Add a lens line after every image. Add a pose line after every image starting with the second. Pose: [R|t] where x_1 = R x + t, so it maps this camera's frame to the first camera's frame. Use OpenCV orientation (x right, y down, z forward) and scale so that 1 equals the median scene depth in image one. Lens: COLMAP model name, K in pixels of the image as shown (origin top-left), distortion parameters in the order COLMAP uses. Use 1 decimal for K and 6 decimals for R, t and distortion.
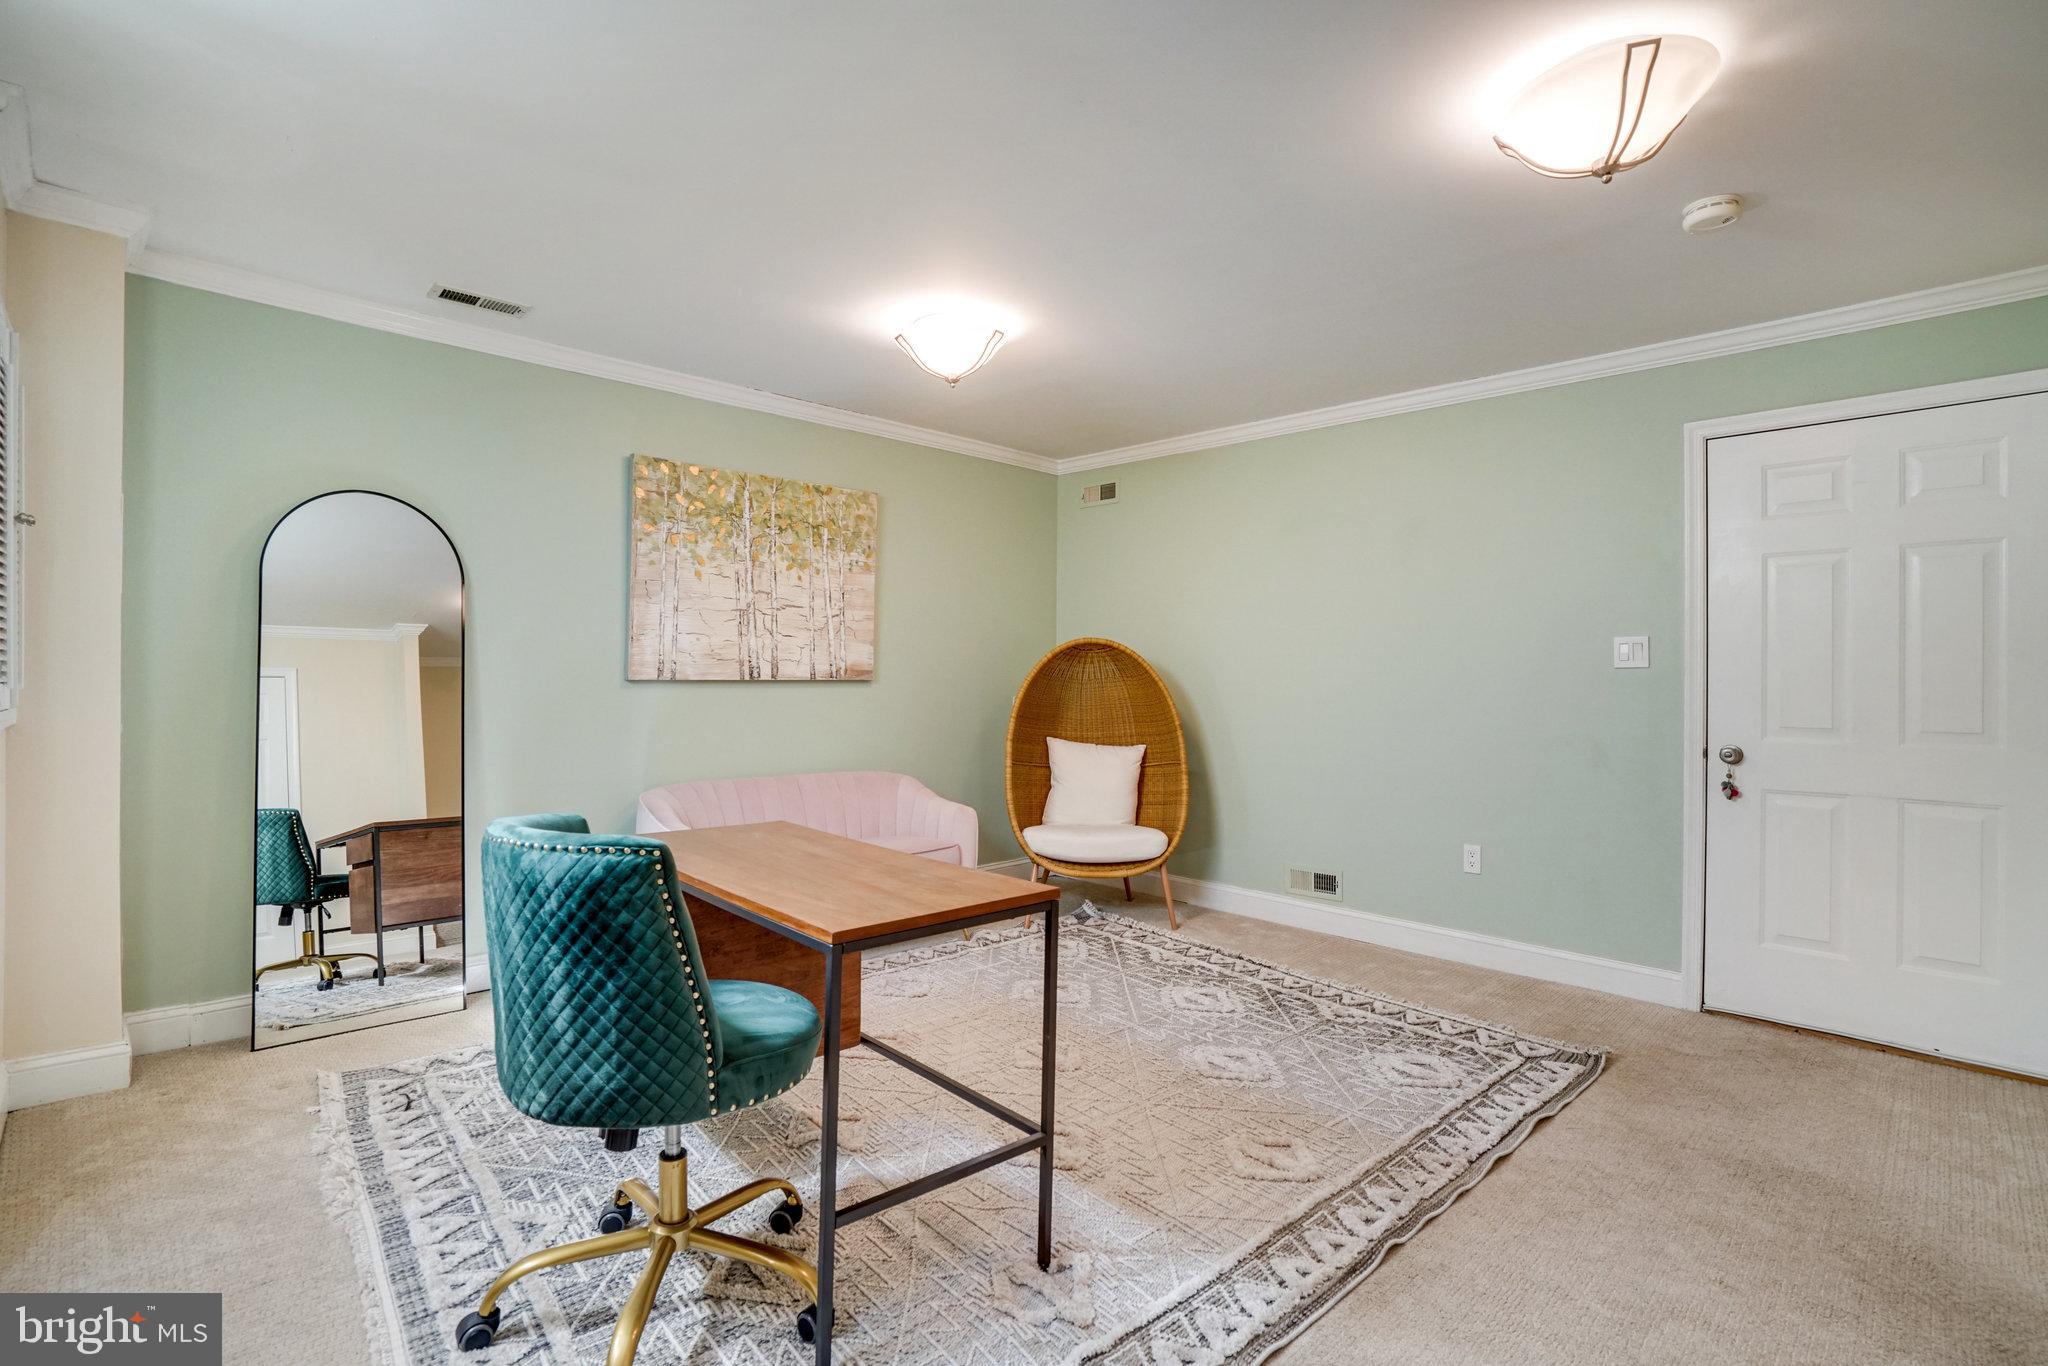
lens RADIAL K [[939.6, 0, 1031.2], [0, 939.6, 664.1], [0, 0, 1]] dist [-0.027436, 0.007148]
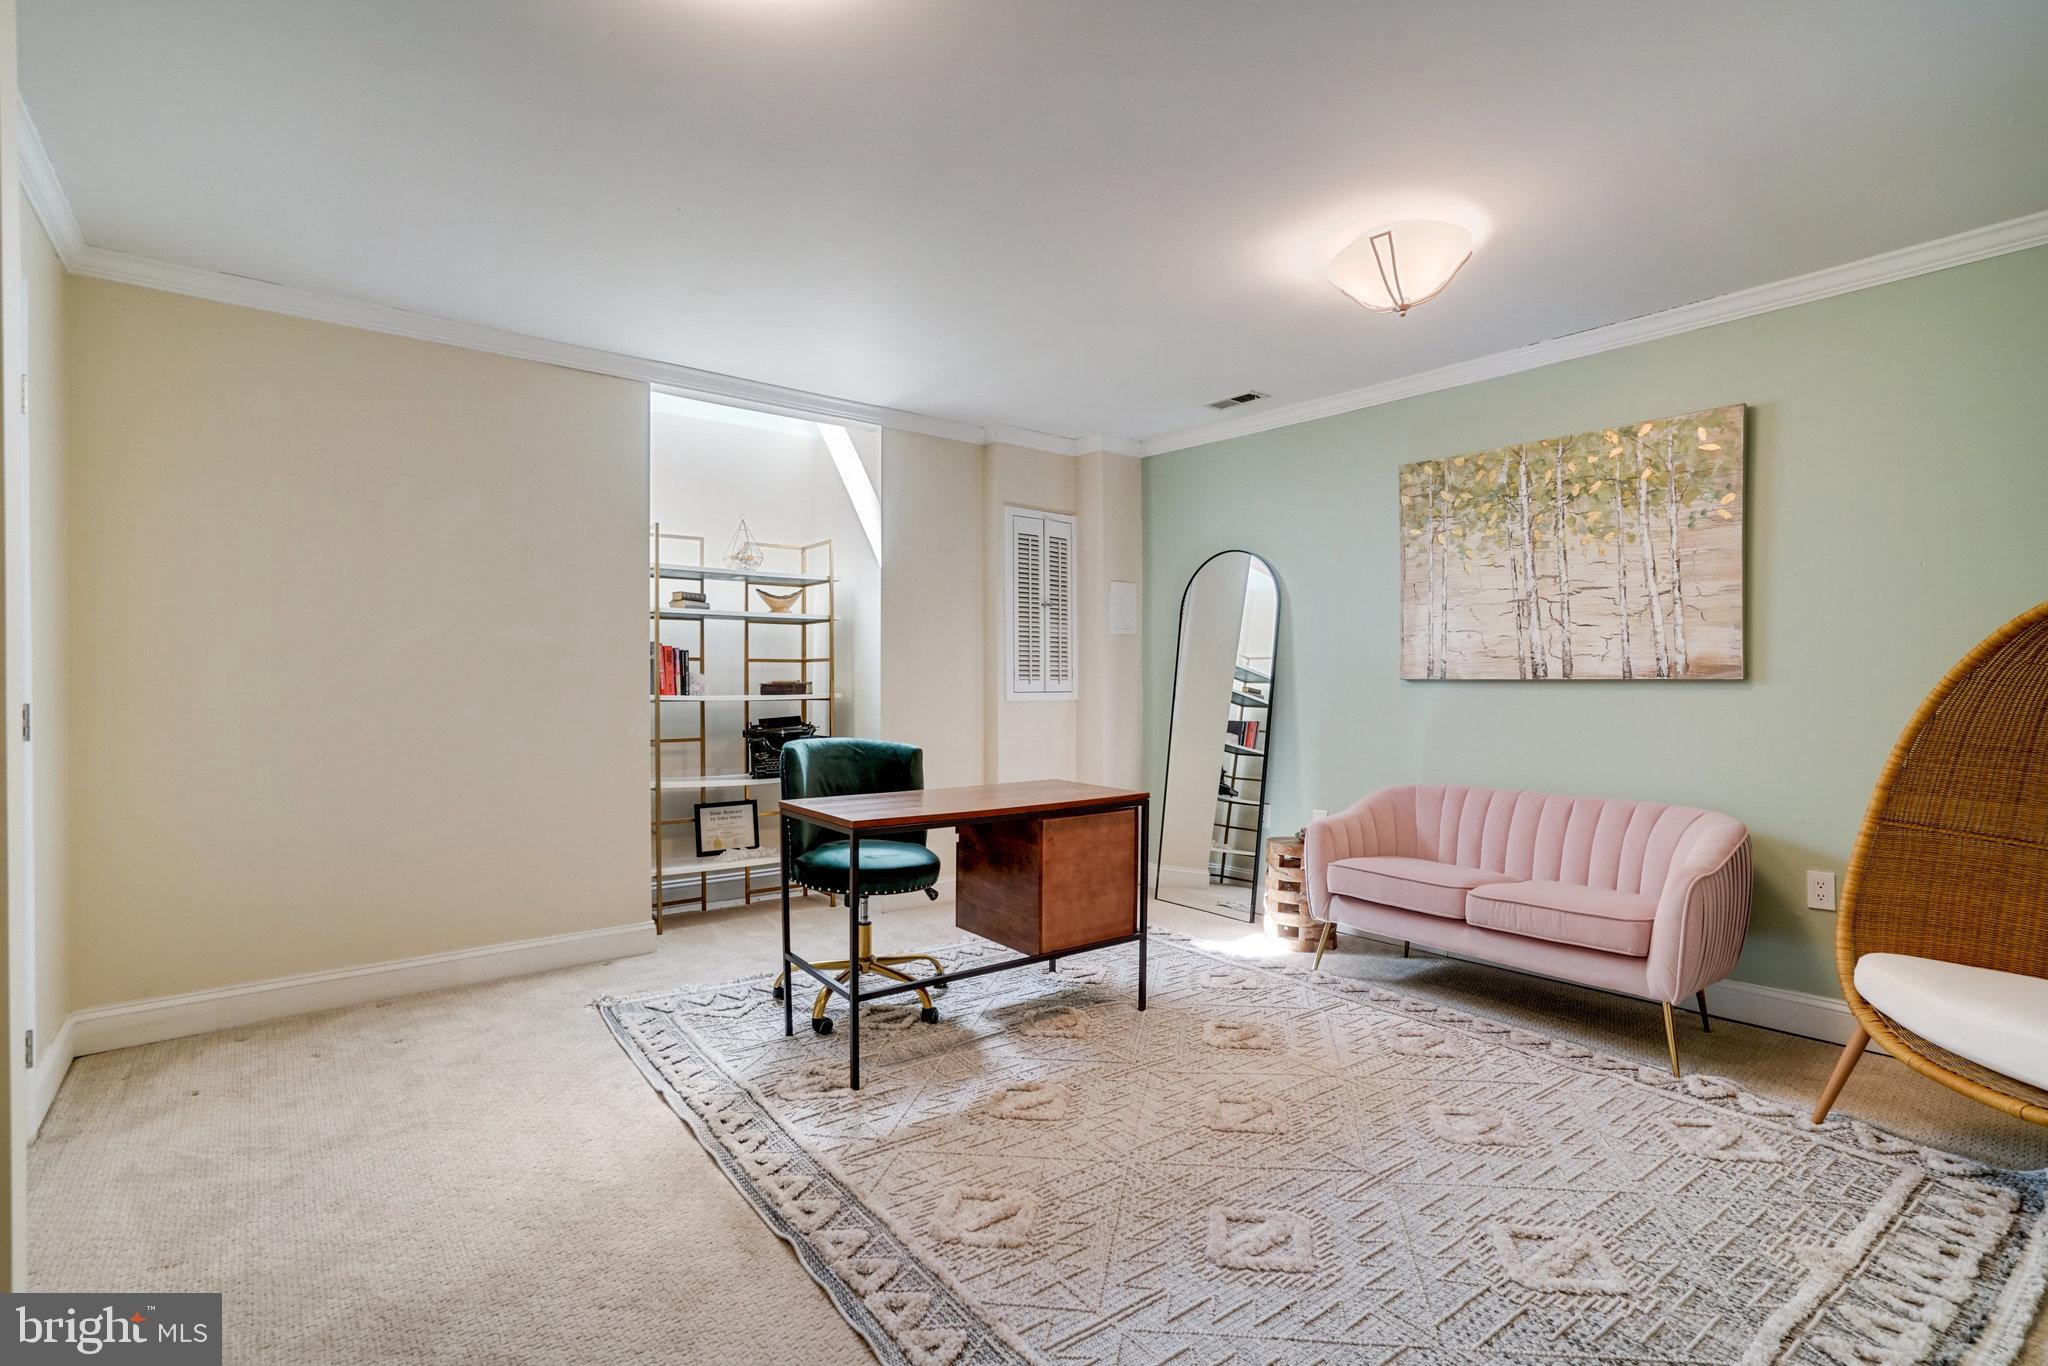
lens RADIAL K [[939.6, 0, 1027.2], [0, 939.6, 692.5], [0, 0, 1]] dist [-0.027436, 0.007148]
pose [[-0.078887, 0.014074, -0.996784, 0.618821], [0.014442, 0.999812, 0.012974, 0.011504], [0.996779, -0.013372, -0.079075, 0.610610]]
